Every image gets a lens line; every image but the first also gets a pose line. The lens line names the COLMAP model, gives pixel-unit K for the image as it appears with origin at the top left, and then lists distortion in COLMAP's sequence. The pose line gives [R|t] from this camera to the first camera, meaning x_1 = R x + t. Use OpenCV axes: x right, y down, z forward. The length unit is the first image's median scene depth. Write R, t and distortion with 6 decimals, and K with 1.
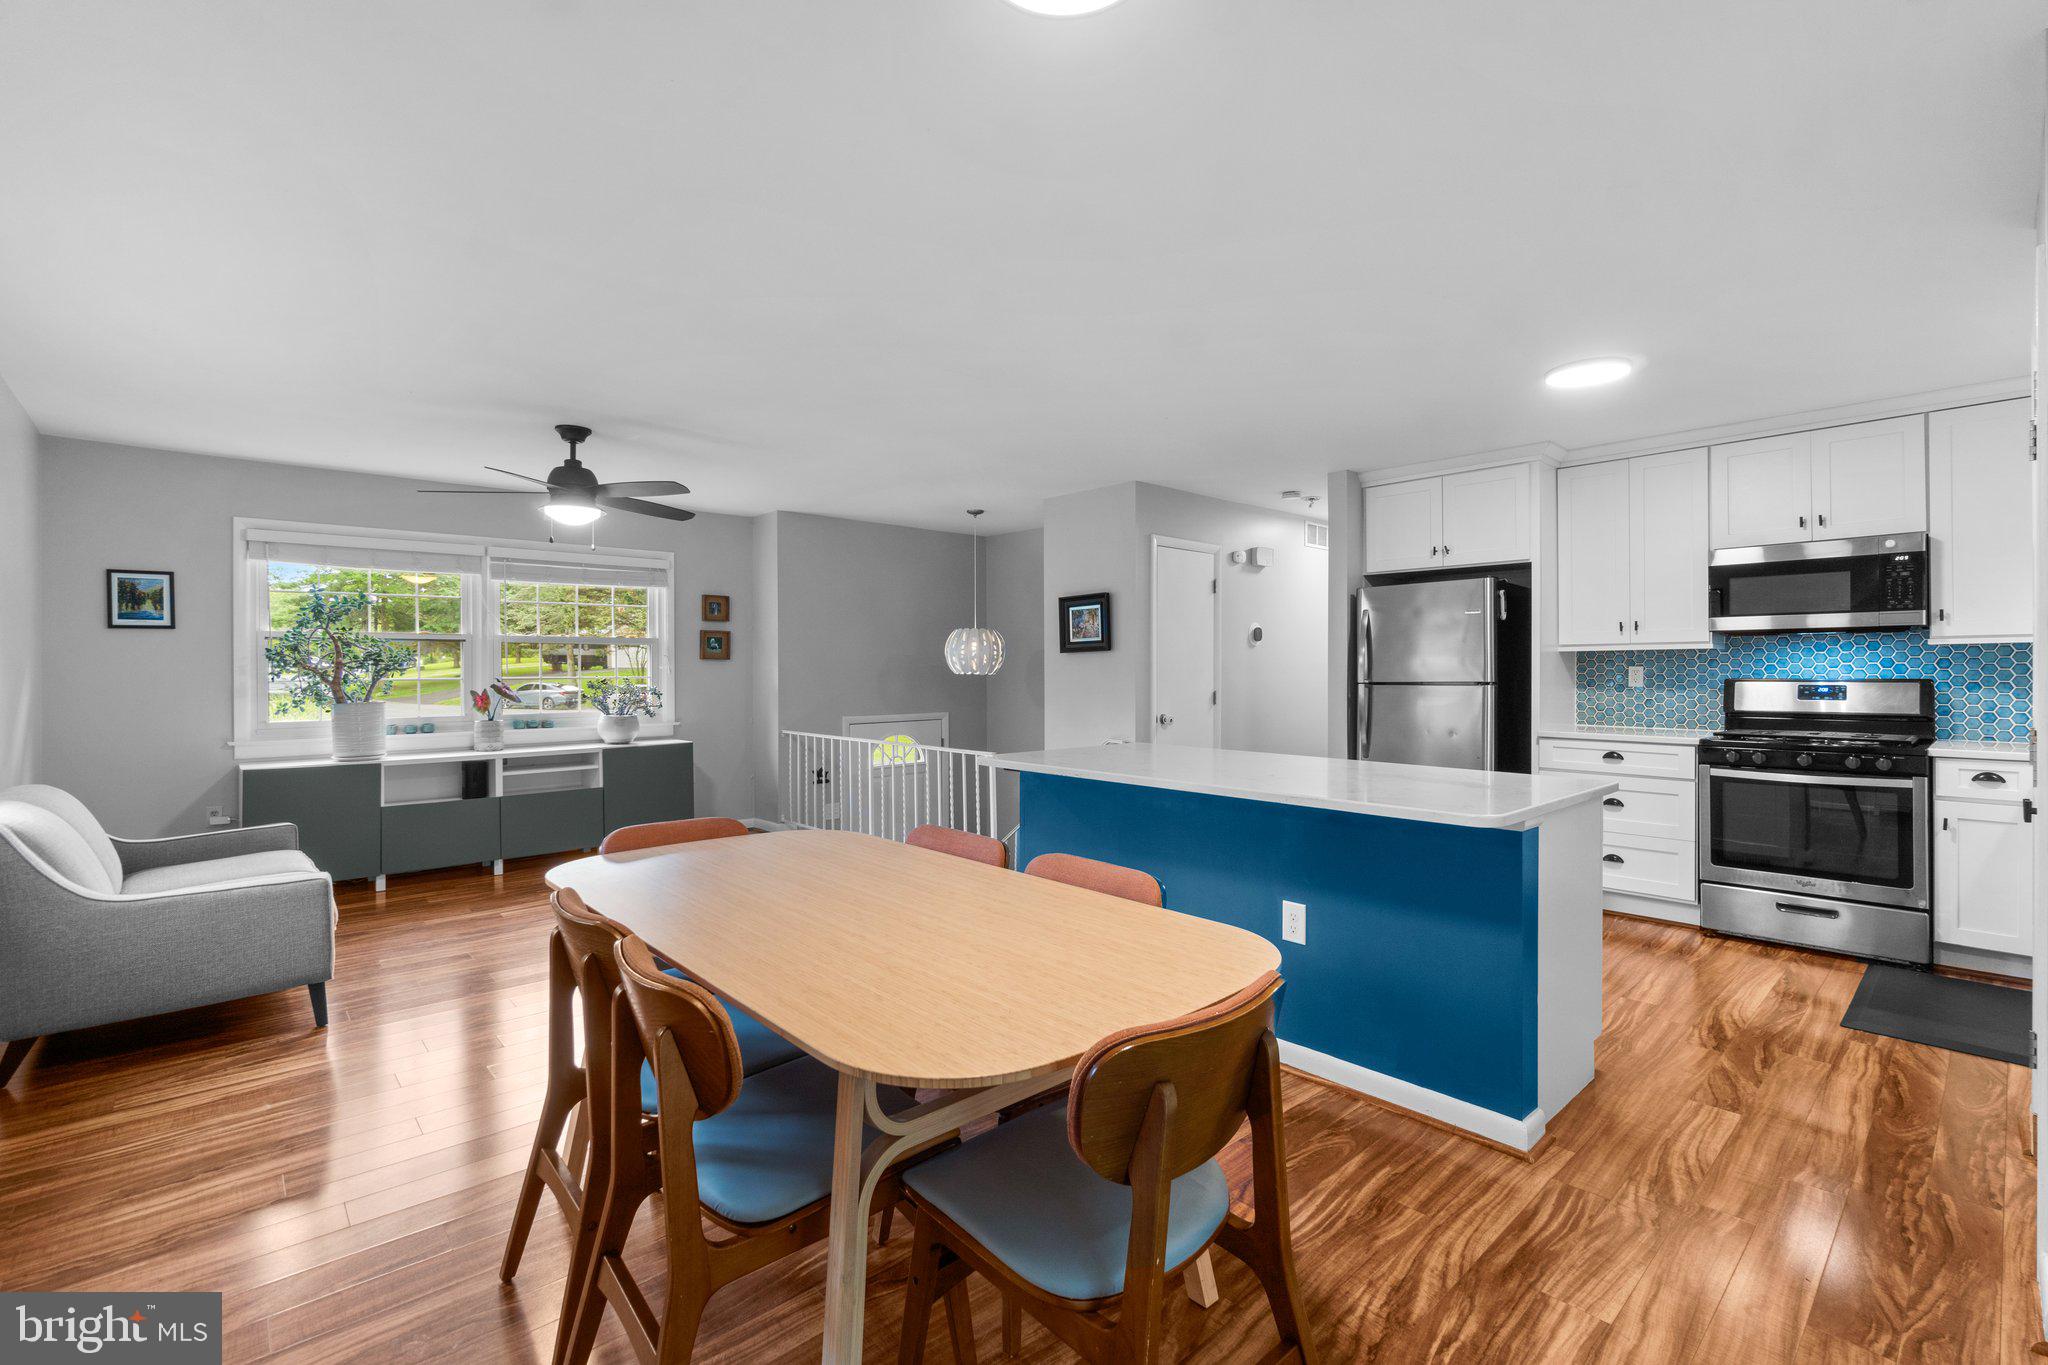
lens RADIAL K [[893.8, 0, 1026.9], [0, 893.8, 664.9], [0, 0, 1]] dist [-0.004076, 0.001636]
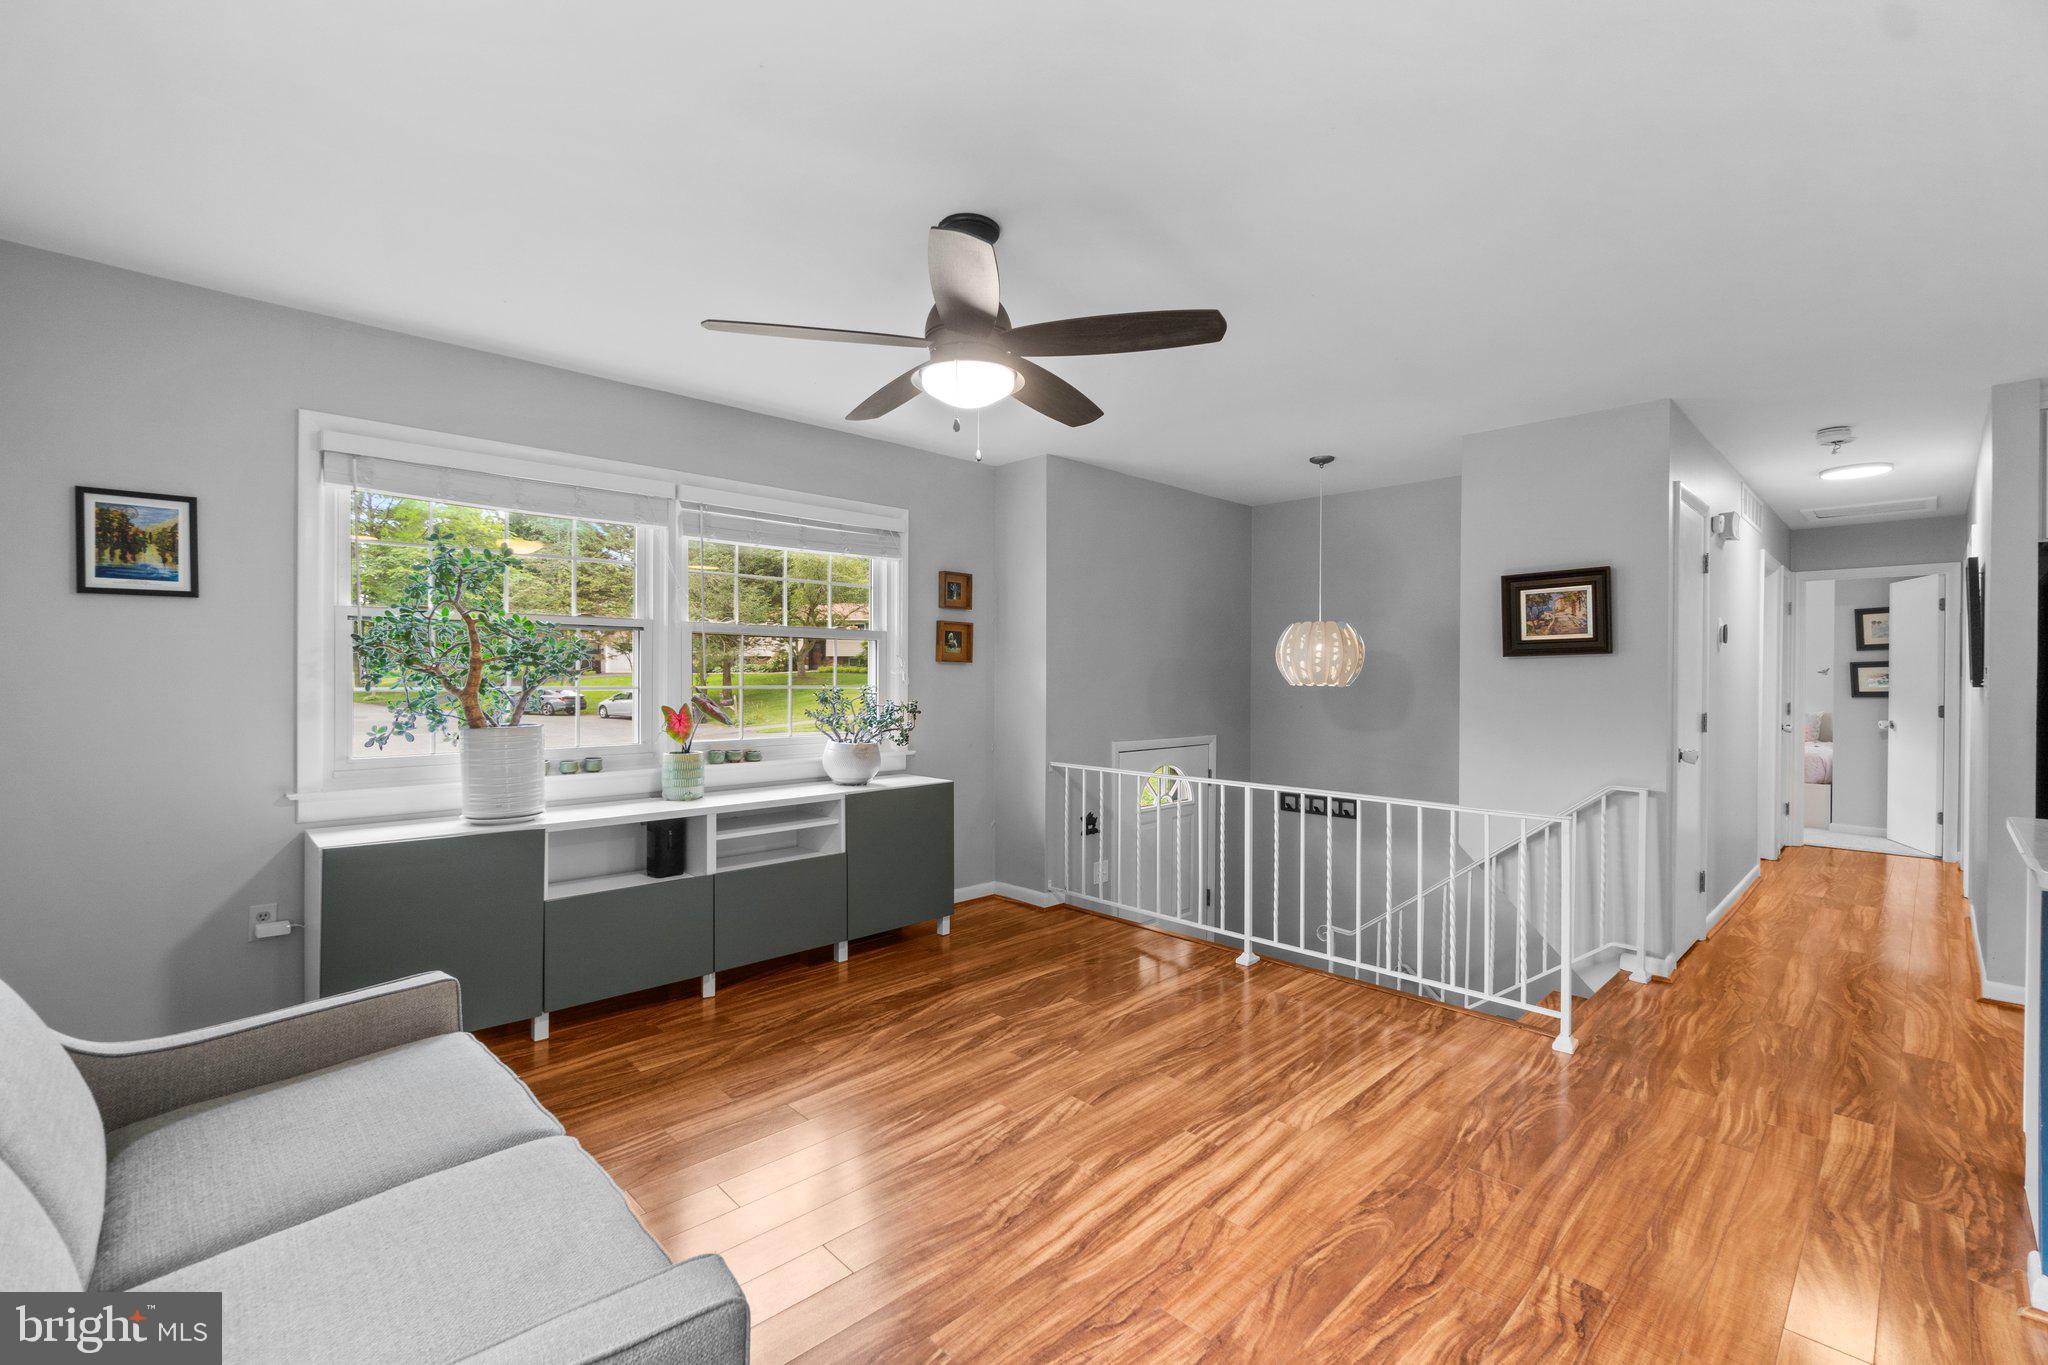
lens RADIAL K [[893.8, 0, 1006.1], [0, 893.8, 675.0], [0, 0, 1]] dist [-0.004076, 0.001636]
pose [[0.999429, 0.009529, 0.032410, -0.460698], [-0.009691, 0.999941, 0.004829, 0.001519], [-0.032362, -0.005140, 0.999463, 0.416404]]
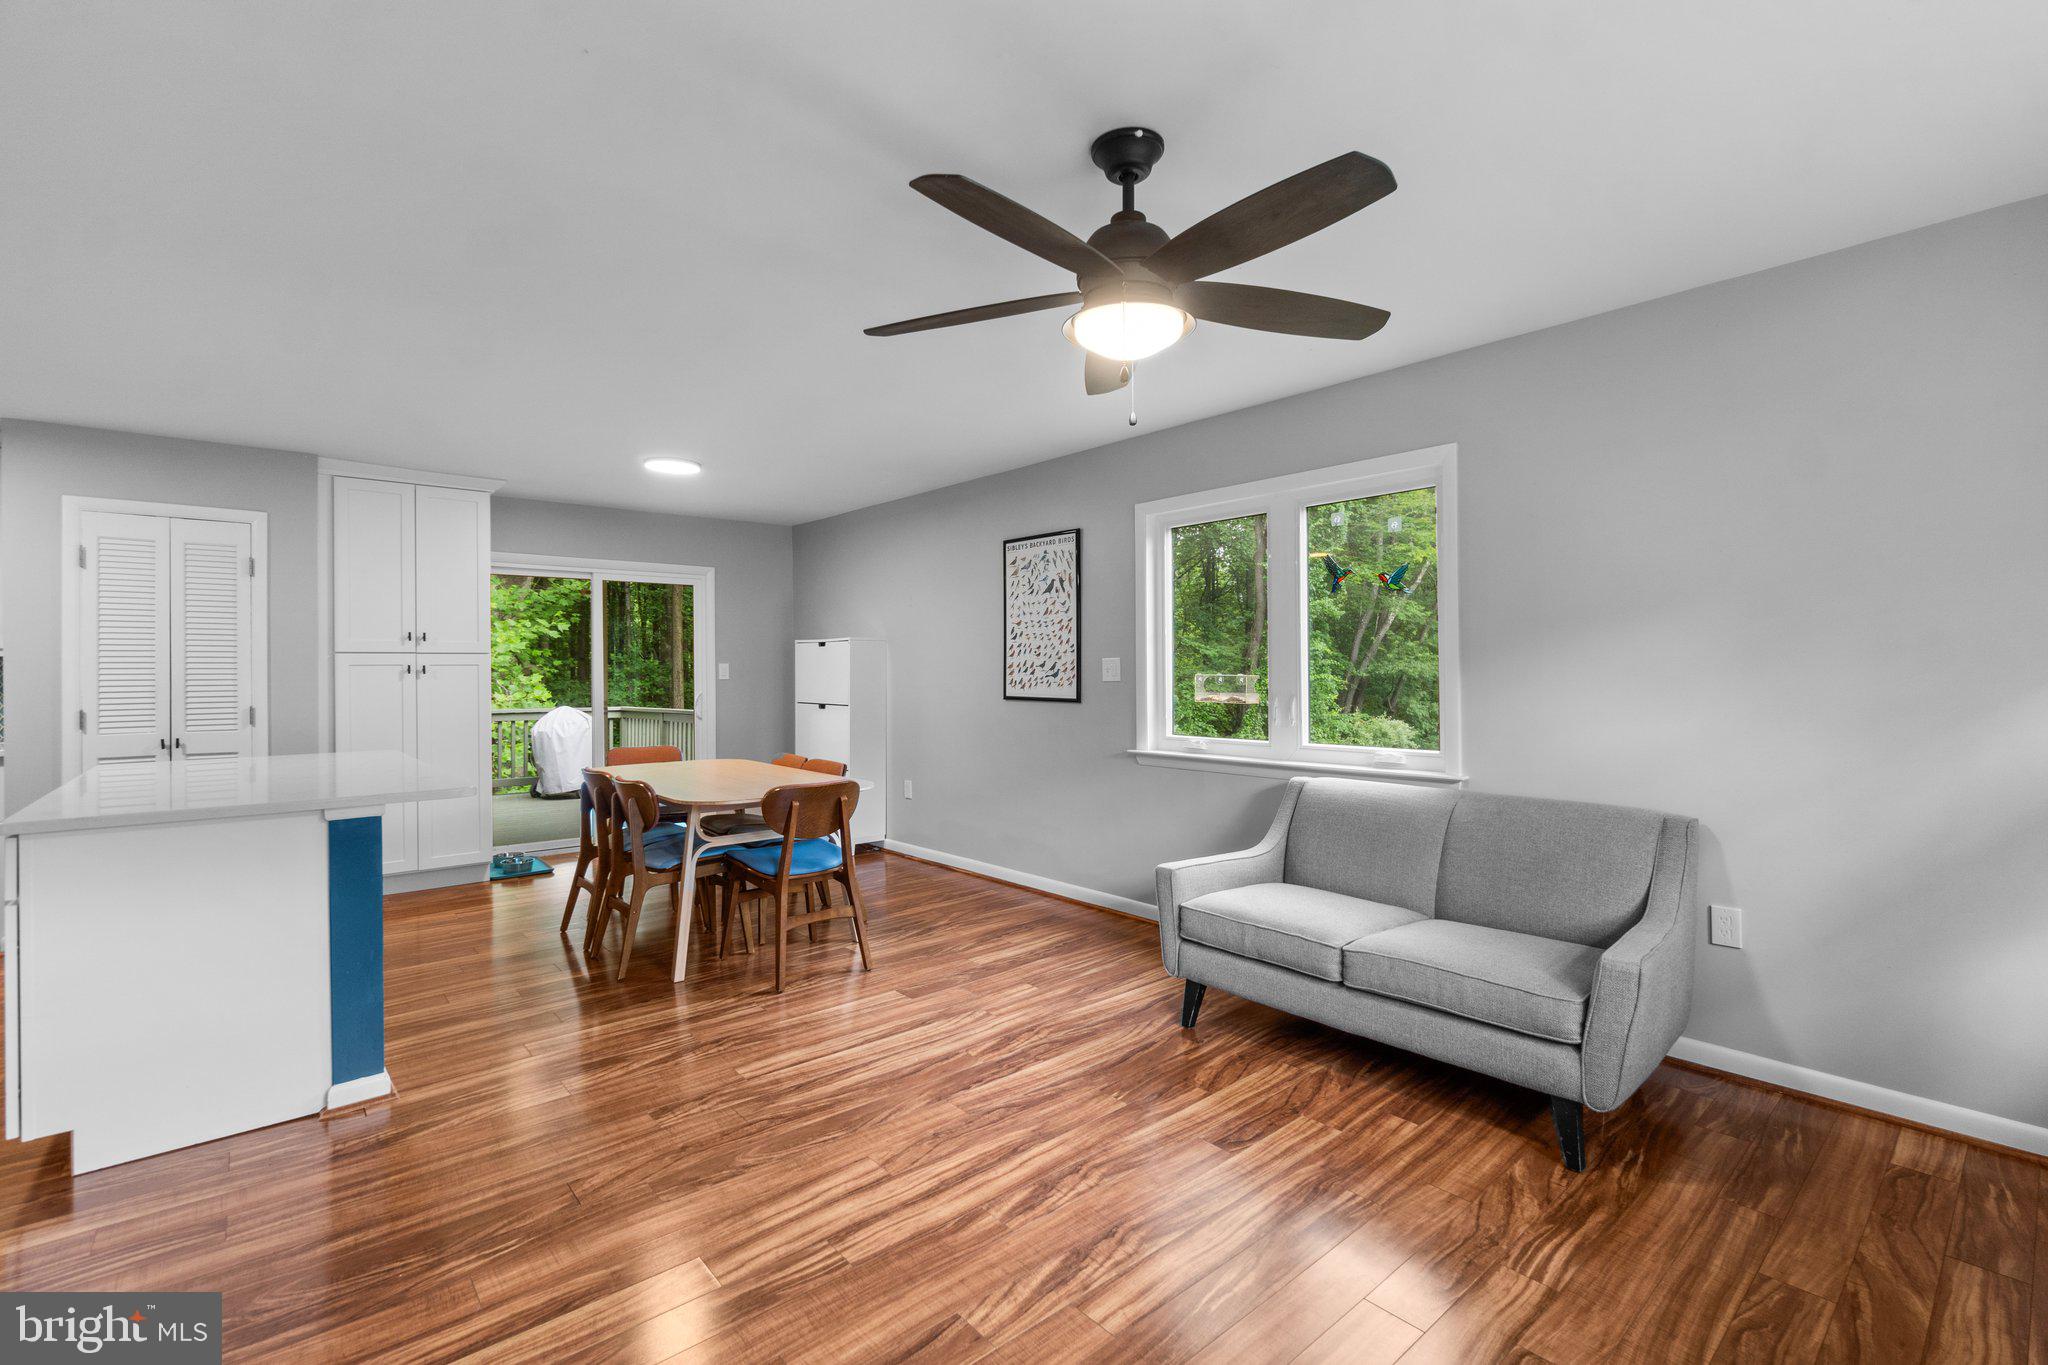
lens RADIAL K [[893.8, 0, 1012.6], [0, 893.8, 669.1], [0, 0, 1]] dist [-0.004076, 0.001636]
pose [[-0.999738, 0.008800, 0.021132, -0.420441], [0.008705, 0.999952, -0.004598, 0.004861], [-0.021172, -0.004413, -0.999766, 1.326732]]
